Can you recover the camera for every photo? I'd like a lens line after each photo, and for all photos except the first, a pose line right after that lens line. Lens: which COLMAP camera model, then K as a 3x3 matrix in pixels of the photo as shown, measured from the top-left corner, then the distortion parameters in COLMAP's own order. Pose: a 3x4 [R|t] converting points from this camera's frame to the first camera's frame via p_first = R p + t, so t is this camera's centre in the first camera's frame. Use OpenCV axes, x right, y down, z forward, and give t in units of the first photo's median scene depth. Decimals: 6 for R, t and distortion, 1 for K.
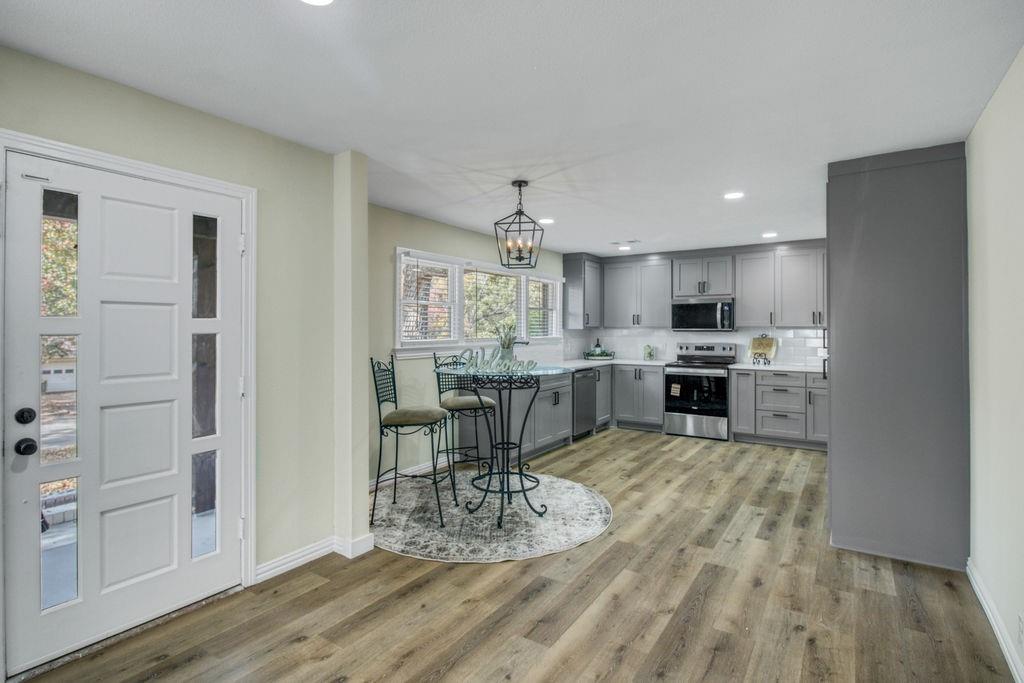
lens RADIAL K [[518.8, 0, 513.0], [0, 518.8, 324.9], [0, 0, 1]] dist [-0.001634, -0.000981]
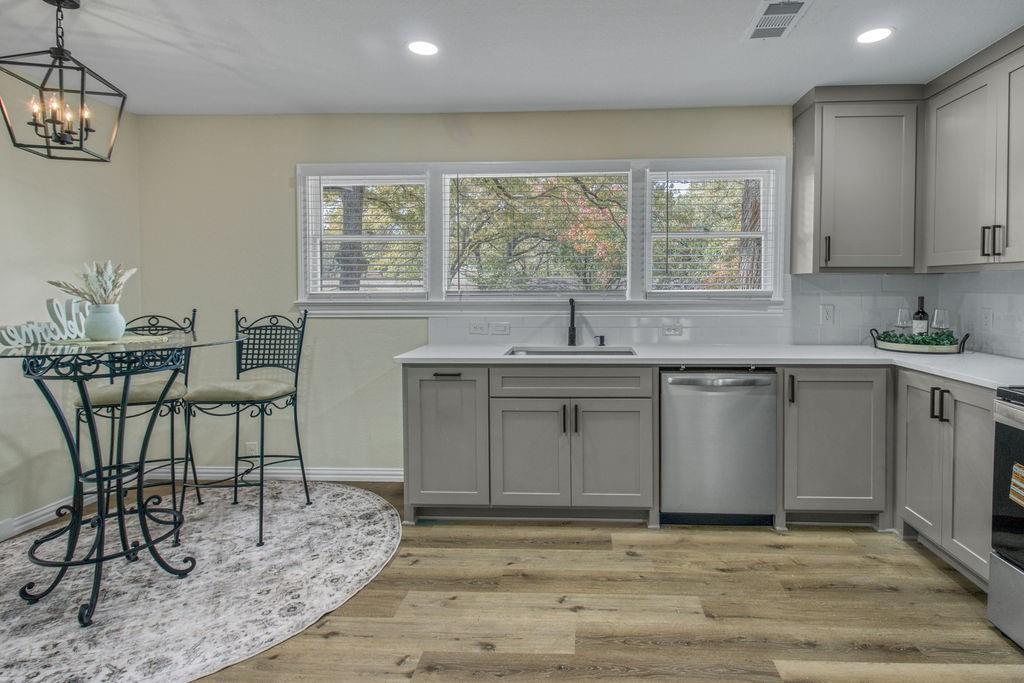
lens RADIAL K [[518.1, 0, 562.7], [0, 518.1, 303.8], [0, 0, 1]] dist [-0.000119, -0.001691]
pose [[0.509330, 0.026852, -0.860152, 0.445400], [0.009229, 0.999285, 0.036661, 0.017706], [0.860522, -0.026611, 0.508718, 0.695341]]
